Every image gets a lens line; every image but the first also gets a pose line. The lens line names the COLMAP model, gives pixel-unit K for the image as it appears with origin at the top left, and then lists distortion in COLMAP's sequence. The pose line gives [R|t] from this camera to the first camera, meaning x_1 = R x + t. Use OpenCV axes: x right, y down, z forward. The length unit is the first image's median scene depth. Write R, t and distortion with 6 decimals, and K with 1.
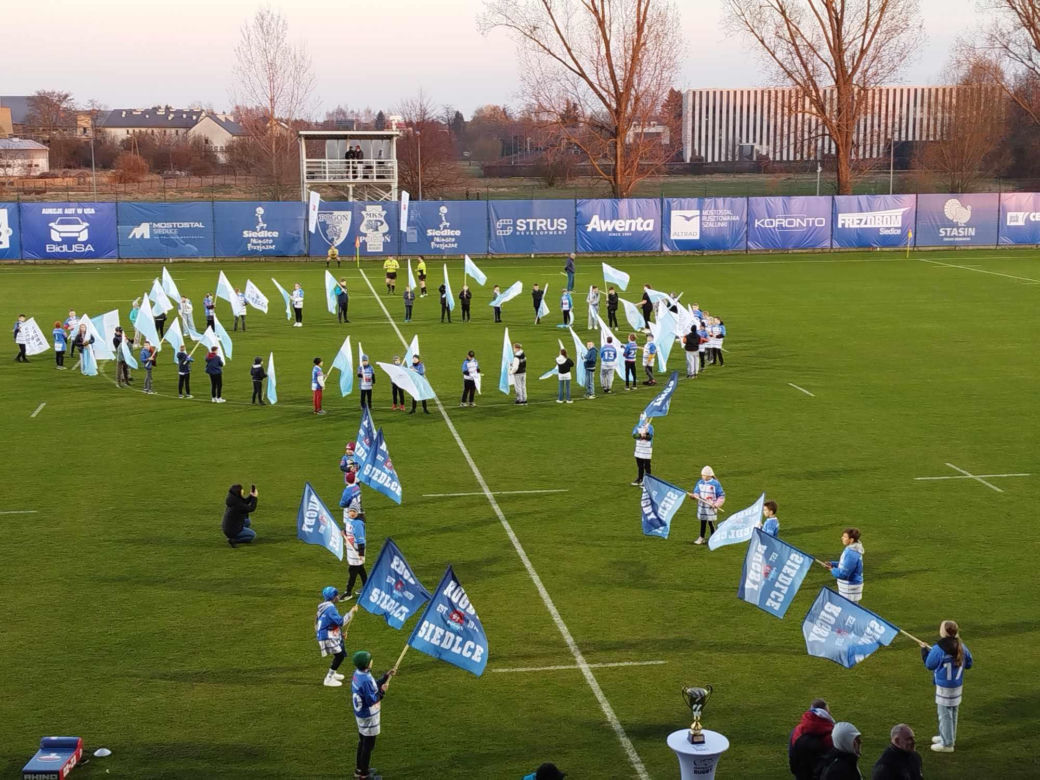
lens RADIAL K [[1575.3, 0, 520.0], [0, 1575.3, 390.0], [0, 0, 1]] dist [0.226224, -0.834692]
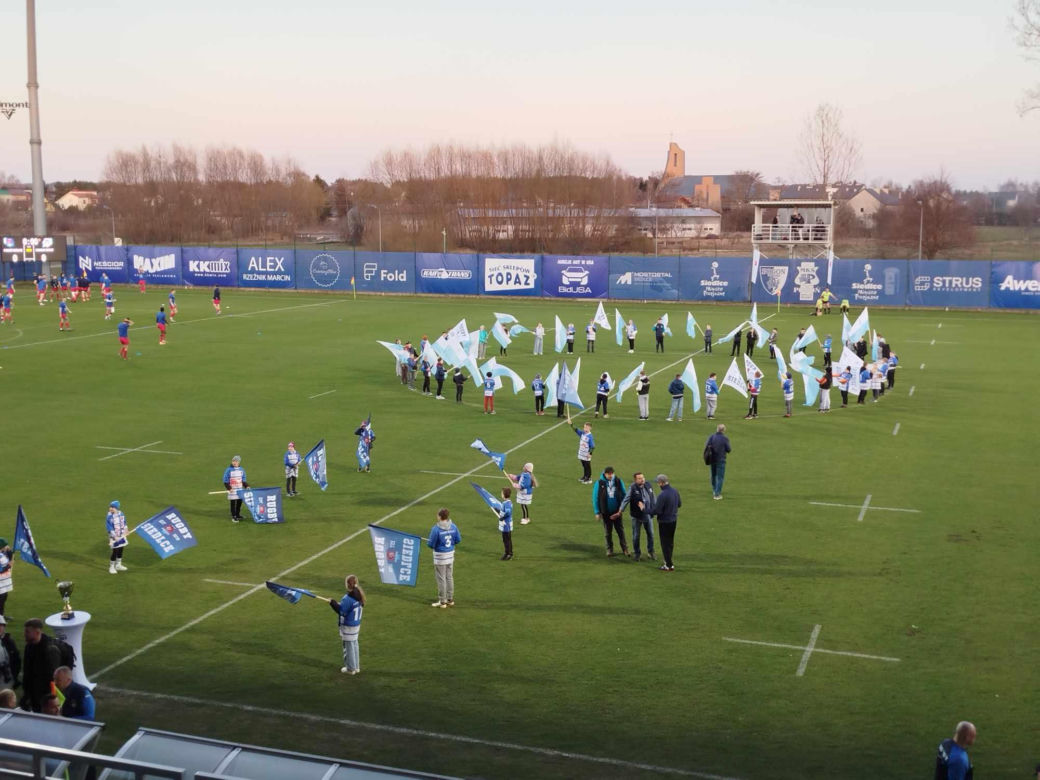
lens RADIAL K [[1287.0, 0, 520.0], [0, 1287.0, 390.0], [0, 0, 1]] dist [0.204771, -0.657482]
pose [[0.882966, 0.073796, -0.463600, 0.180714], [-0.081748, 0.996649, 0.002952, -0.004147], [0.462264, 0.035291, 0.886040, 0.020726]]
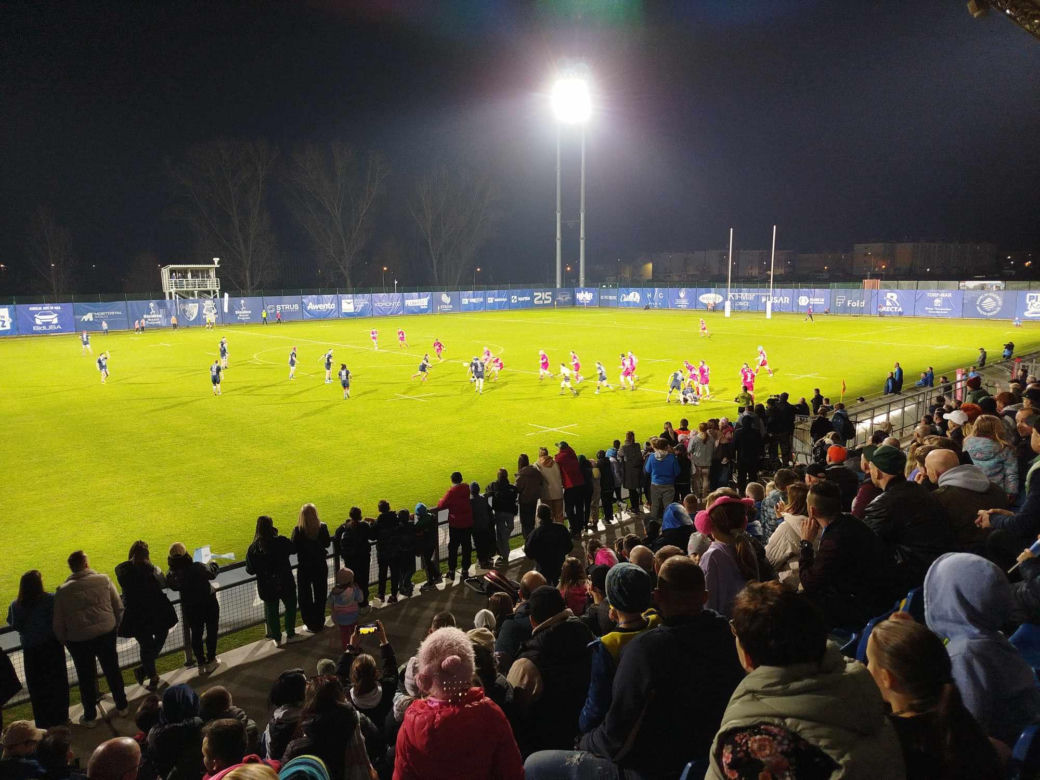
lens RADIAL K [[712.1, 0, 533.1], [0, 712.1, 393.0], [0, 0, 1]] dist [0.034969, -0.060281]
pose [[0.829016, -0.097580, 0.550646, -0.270193], [0.094815, 0.994929, 0.033564, 0.014875], [-0.551129, 0.024385, 0.834064, -0.029186]]
